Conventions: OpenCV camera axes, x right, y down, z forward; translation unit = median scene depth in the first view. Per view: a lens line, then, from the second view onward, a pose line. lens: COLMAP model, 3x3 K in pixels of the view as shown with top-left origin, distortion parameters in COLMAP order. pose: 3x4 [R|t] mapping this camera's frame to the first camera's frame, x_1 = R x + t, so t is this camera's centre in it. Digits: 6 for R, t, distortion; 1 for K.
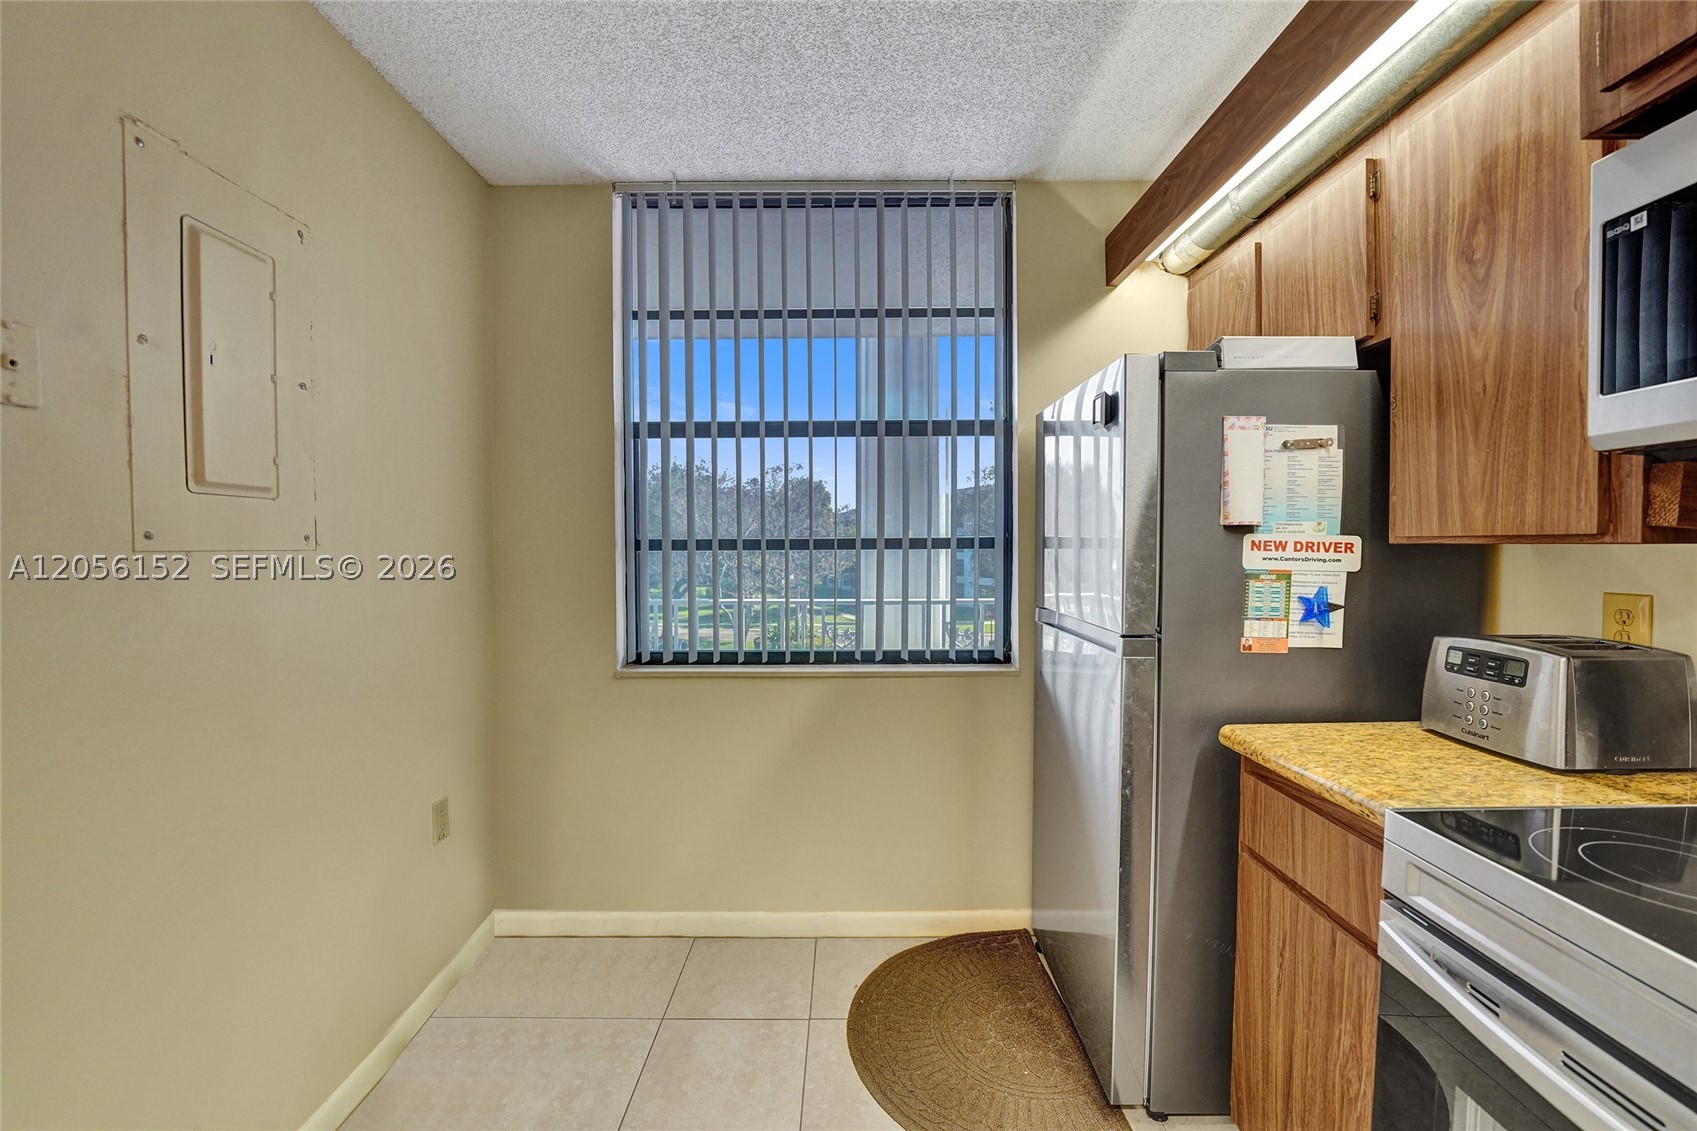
lens RADIAL K [[715.8, 0, 843.8], [0, 715.8, 571.7], [0, 0, 1]] dist [-0.016050, -0.004063]
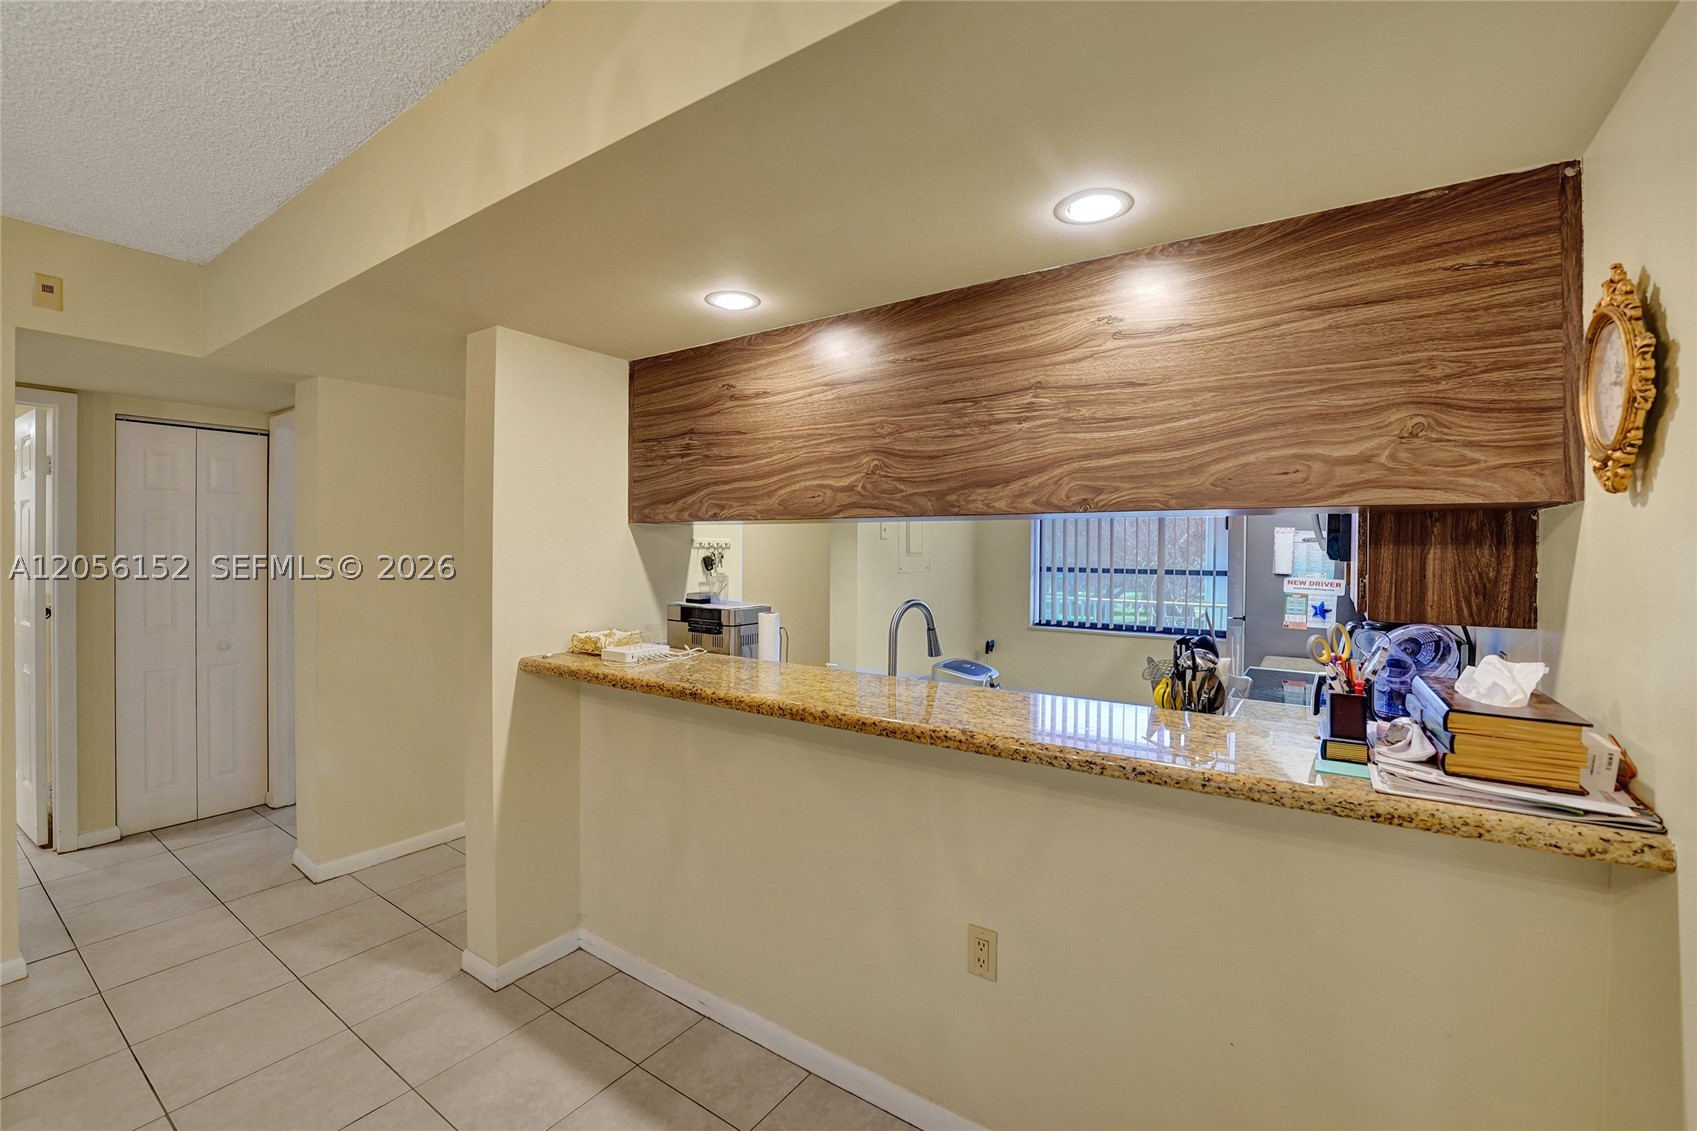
lens RADIAL K [[715.8, 0, 840.9], [0, 715.8, 561.1], [0, 0, 1]] dist [-0.016050, -0.004063]
pose [[0.827876, 0.022399, -0.560464, 0.664231], [-0.032251, 0.999450, -0.007696, -0.040937], [0.559983, 0.024446, 0.828143, -1.767012]]
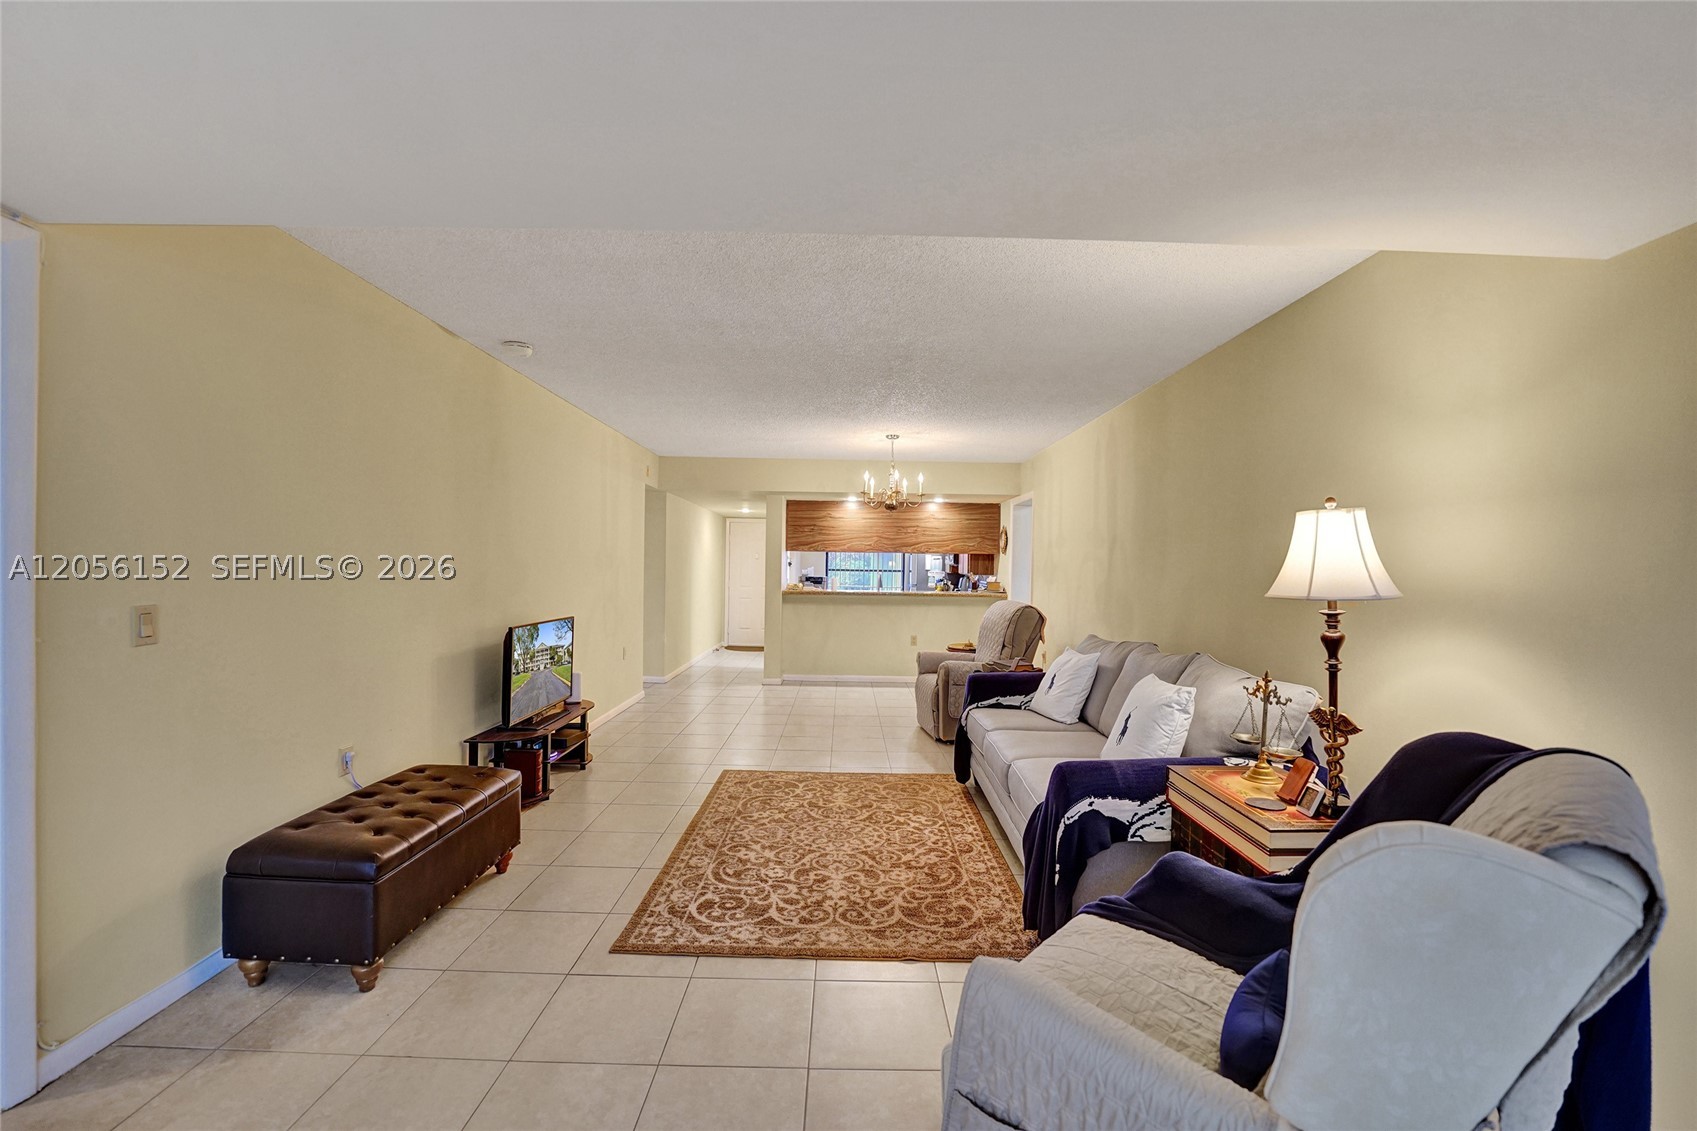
lens RADIAL K [[715.8, 0, 860.0], [0, 715.8, 569.7], [0, 0, 1]] dist [-0.016050, -0.004063]
pose [[0.998993, 0.027175, 0.035693, -0.387856], [-0.025933, 0.999058, -0.034798, 0.204141], [-0.036605, 0.033838, 0.998757, -6.238905]]
